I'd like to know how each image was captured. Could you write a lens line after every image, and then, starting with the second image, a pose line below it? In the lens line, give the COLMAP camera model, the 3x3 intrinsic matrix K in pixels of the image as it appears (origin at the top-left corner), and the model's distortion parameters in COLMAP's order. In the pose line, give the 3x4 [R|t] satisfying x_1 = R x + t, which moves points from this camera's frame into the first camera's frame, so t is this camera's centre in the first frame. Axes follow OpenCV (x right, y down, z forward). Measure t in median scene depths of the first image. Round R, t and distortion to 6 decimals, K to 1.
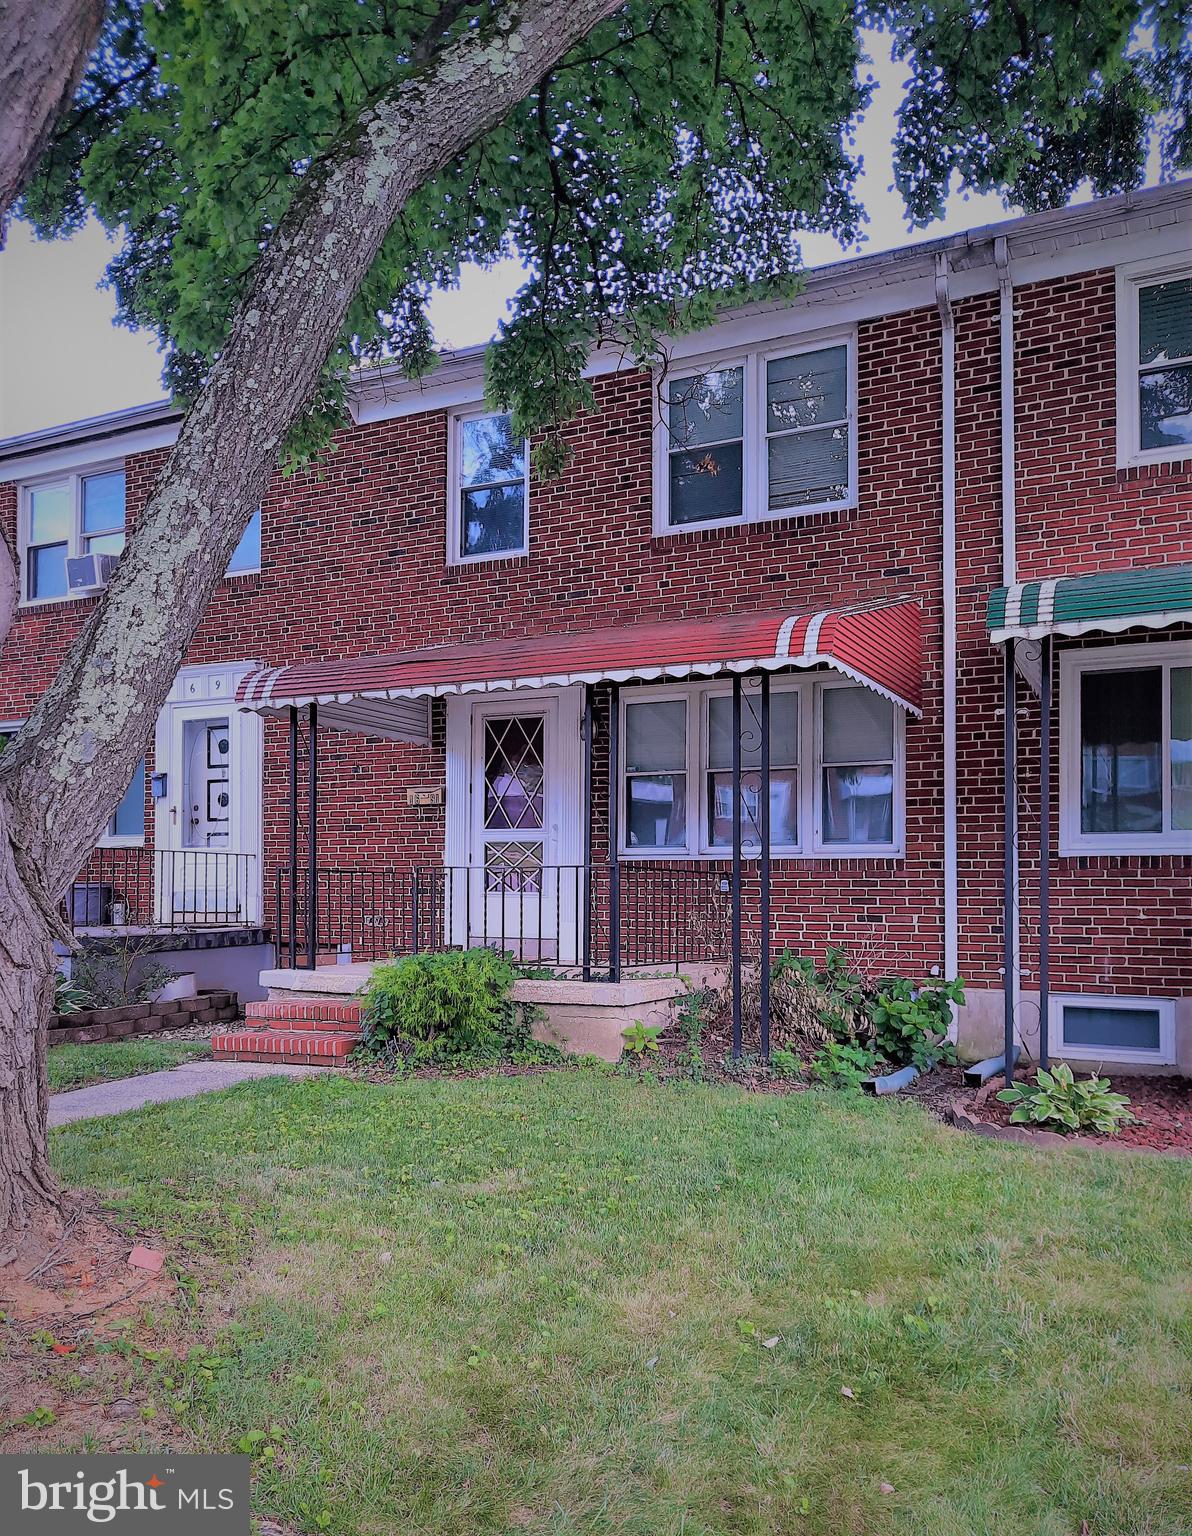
lens RADIAL K [[1245.8, 0, 595.2], [0, 1245.8, 870.2], [0, 0, 1]] dist [-0.002027, -0.005417]
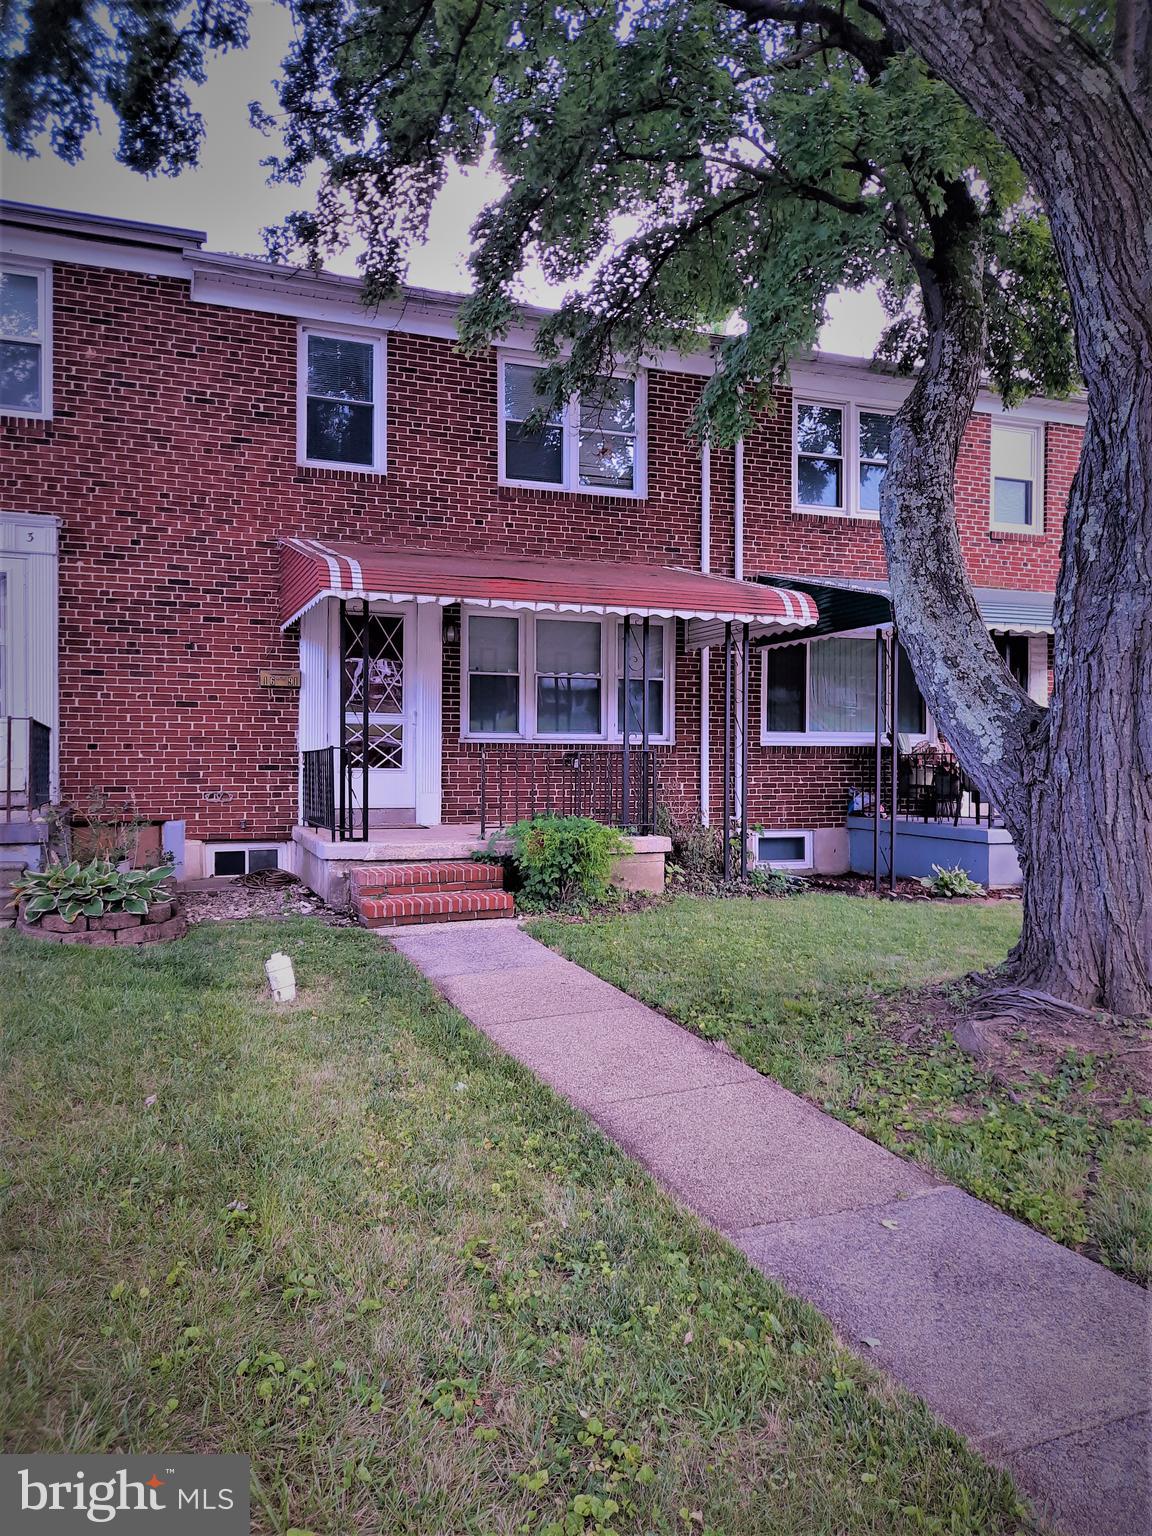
lens RADIAL K [[1111.5, 0, 576.0], [0, 1111.5, 768.0], [0, 0, 1]] dist [-0.003257, -0.002577]
pose [[0.659472, -0.004067, 0.751718, -0.770357], [-0.014761, 0.999723, 0.018358, -0.004487], [-0.751584, -0.023203, 0.659229, 0.203734]]
